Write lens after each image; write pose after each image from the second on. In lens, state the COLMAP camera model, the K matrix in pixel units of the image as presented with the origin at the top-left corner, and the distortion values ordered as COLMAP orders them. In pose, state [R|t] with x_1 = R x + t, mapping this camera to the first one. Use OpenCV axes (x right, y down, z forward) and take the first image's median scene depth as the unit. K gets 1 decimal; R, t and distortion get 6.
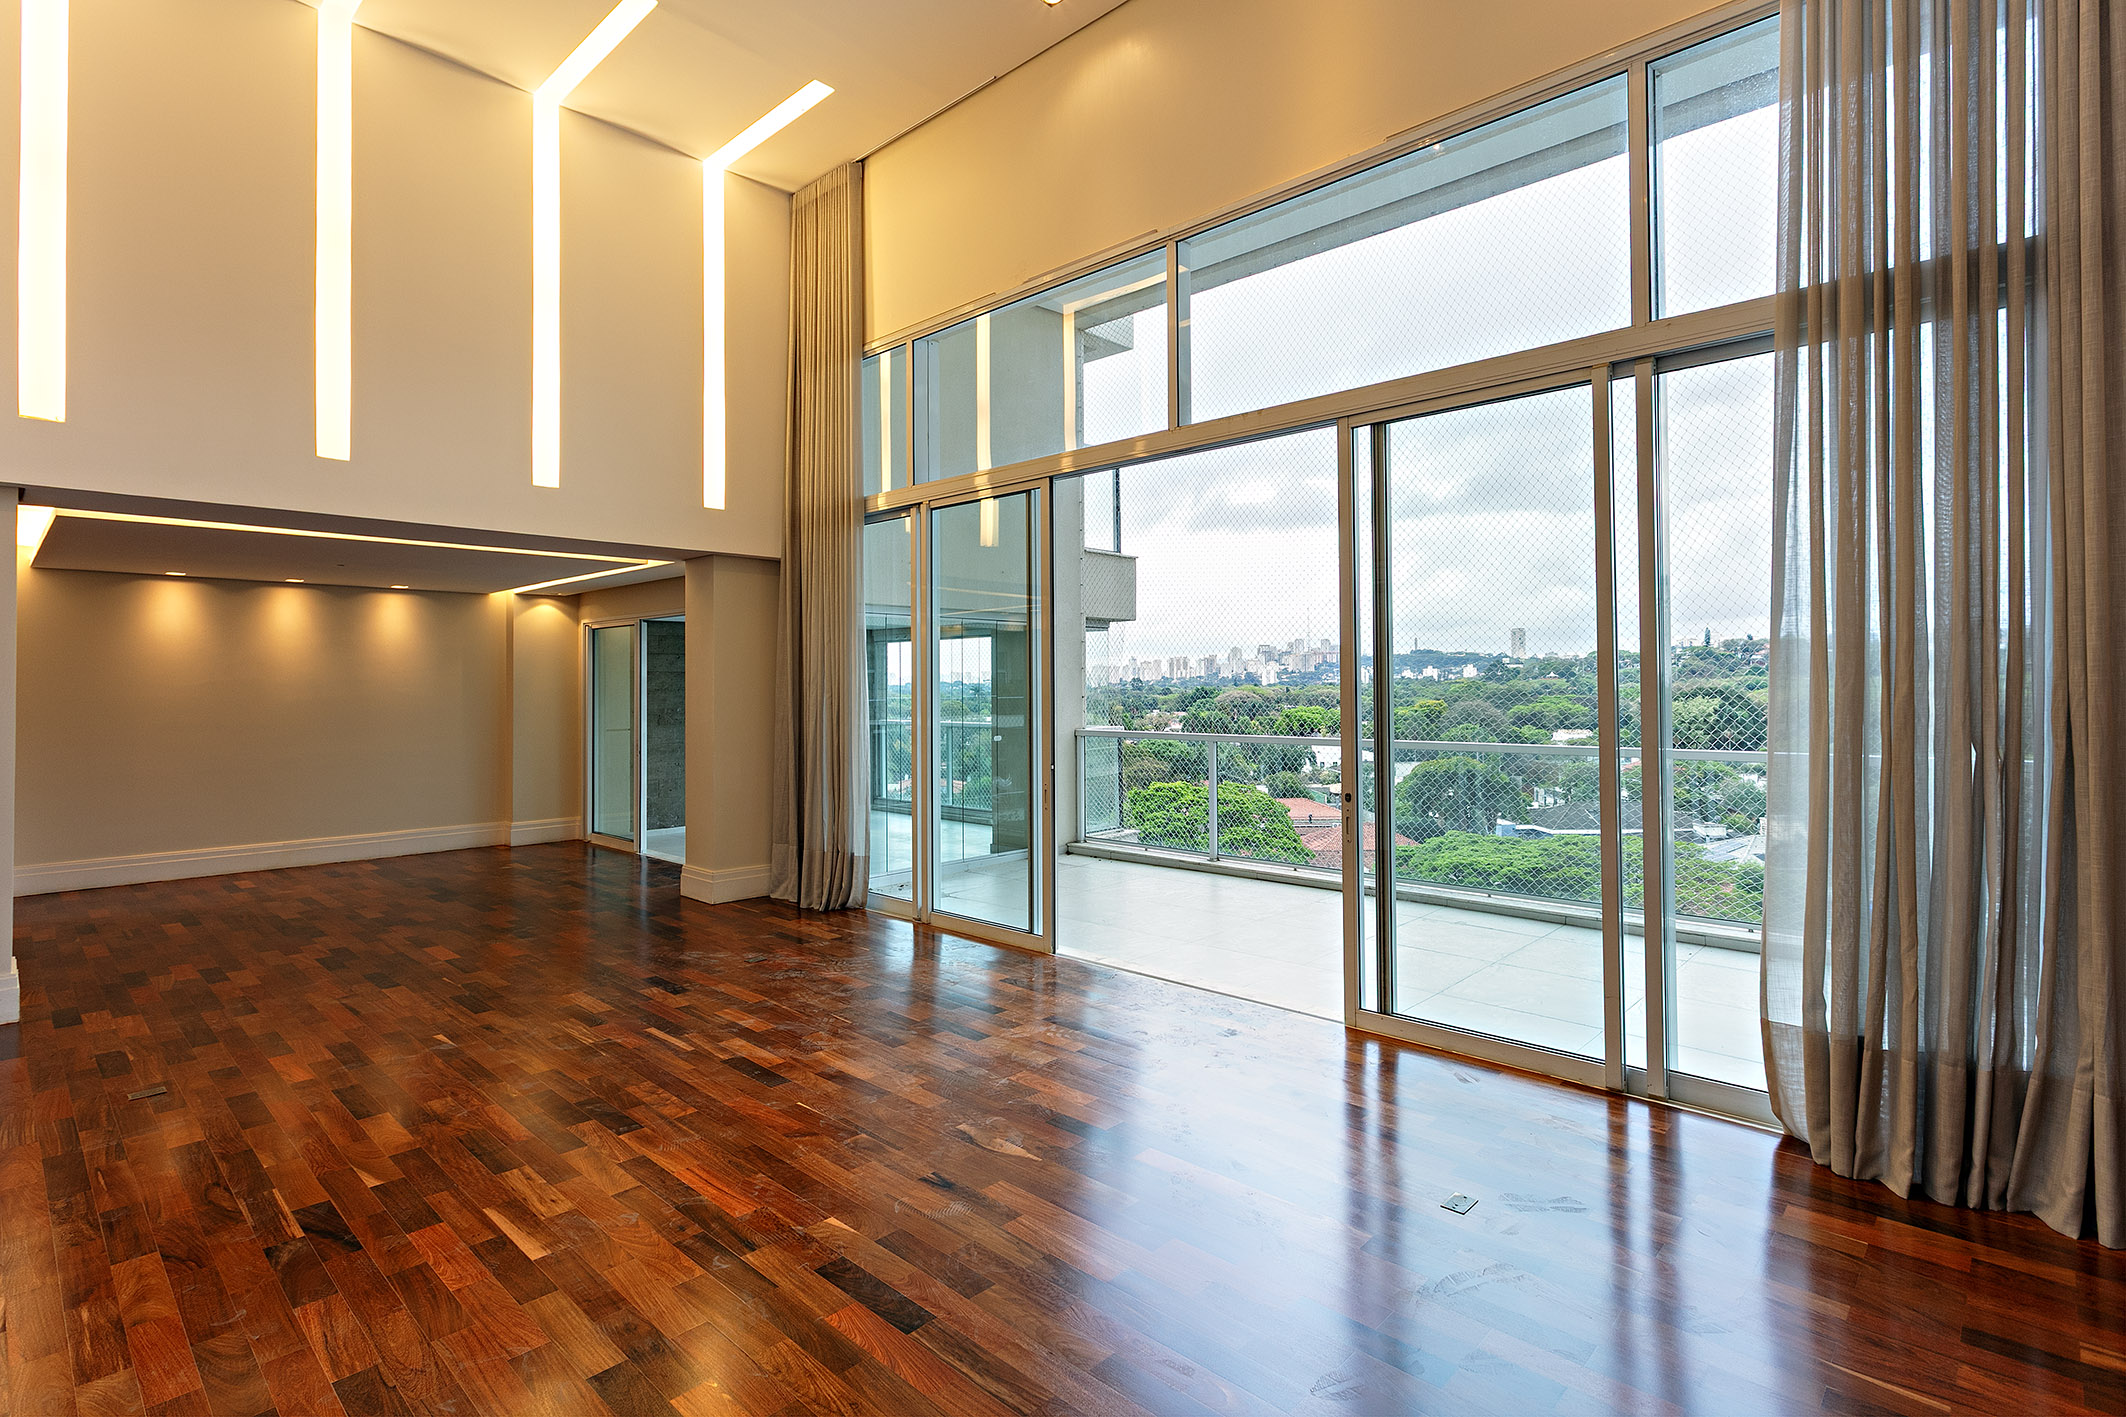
lens RADIAL K [[1044.1, 0, 1051.5], [0, 1044.1, 687.6], [0, 0, 1]] dist [0.001447, 0.002425]
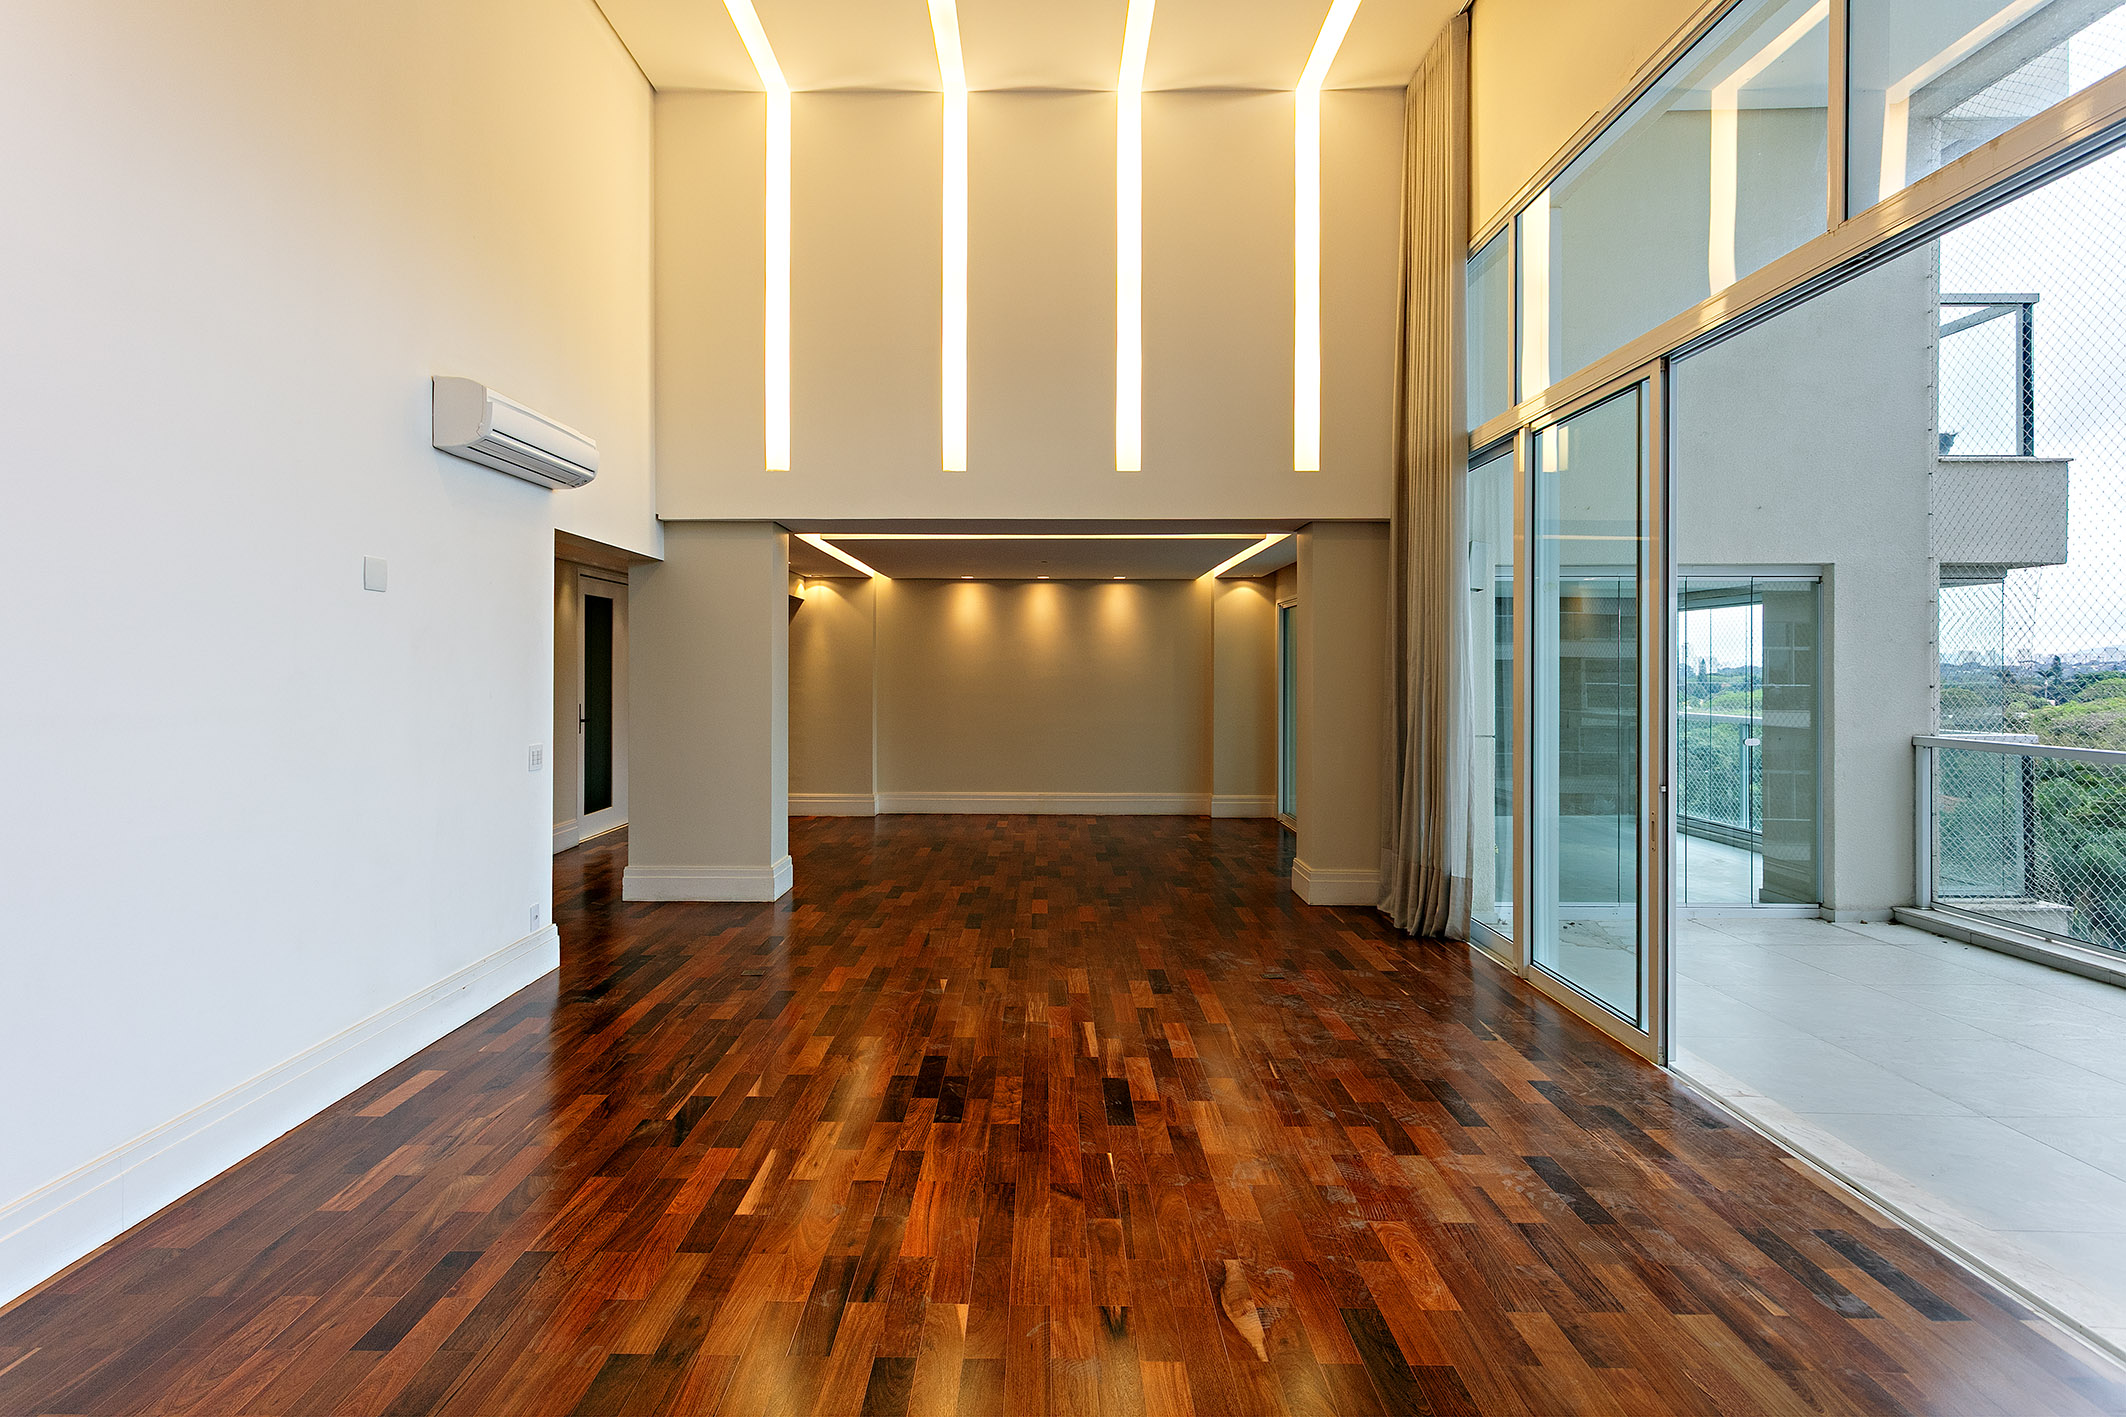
lens RADIAL K [[1044.1, 0, 1013.9], [0, 1044.1, 681.4], [0, 0, 1]] dist [0.001447, 0.002425]
pose [[0.675739, 0.016119, -0.736965, 0.177852], [-0.006586, 0.999853, 0.015829, -0.001247], [0.737112, -0.005843, 0.675746, 0.197702]]
